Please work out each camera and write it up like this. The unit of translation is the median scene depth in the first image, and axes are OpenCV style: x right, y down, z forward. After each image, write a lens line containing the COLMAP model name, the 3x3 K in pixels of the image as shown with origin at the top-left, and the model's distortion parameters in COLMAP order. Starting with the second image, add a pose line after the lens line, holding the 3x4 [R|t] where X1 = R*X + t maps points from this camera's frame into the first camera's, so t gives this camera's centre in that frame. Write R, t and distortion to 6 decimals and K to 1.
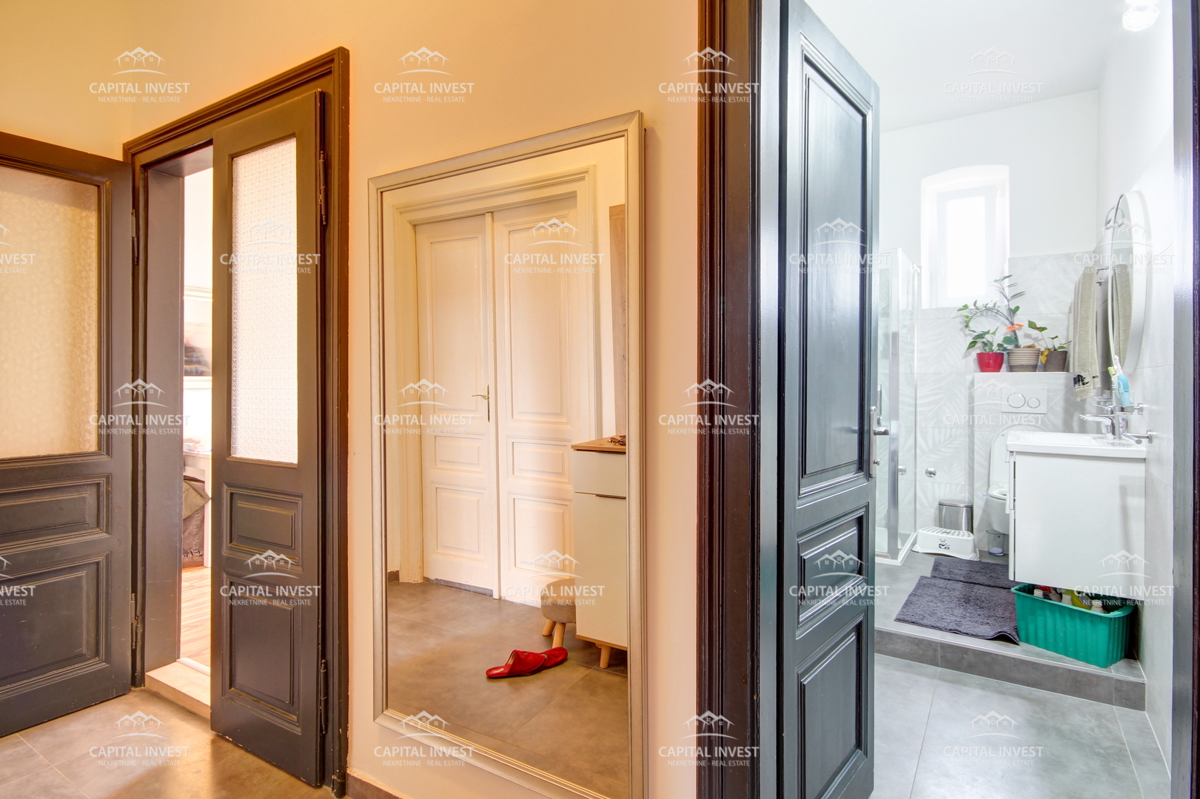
lens RADIAL K [[623.1, 0, 597.1], [0, 623.1, 379.6], [0, 0, 1]] dist [0.002622, -0.001047]
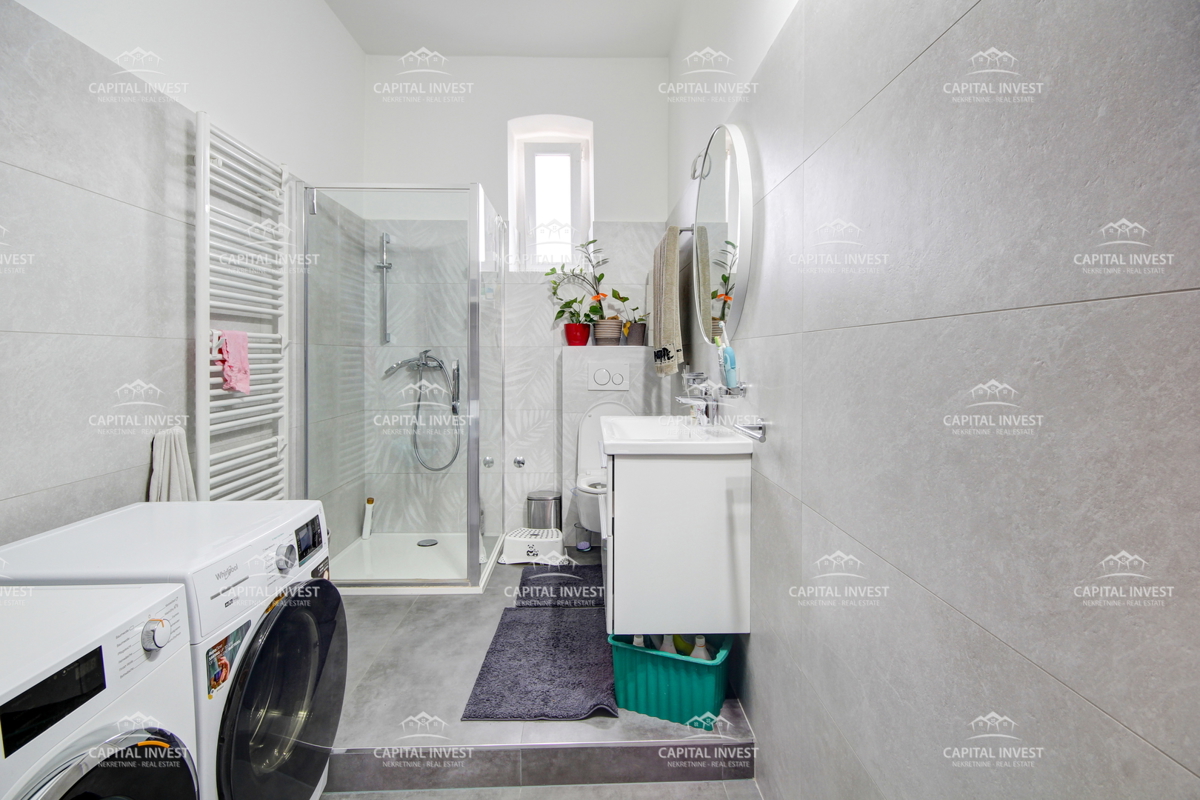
lens RADIAL K [[562.3, 0, 597.2], [0, 562.3, 355.5], [0, 0, 1]] dist [0.000194, 0.000034]
pose [[0.819919, -0.004551, 0.572461, 0.195024], [0.004175, 0.999989, 0.001970, 0.000783], [-0.572464, 0.000775, 0.819930, 0.327858]]
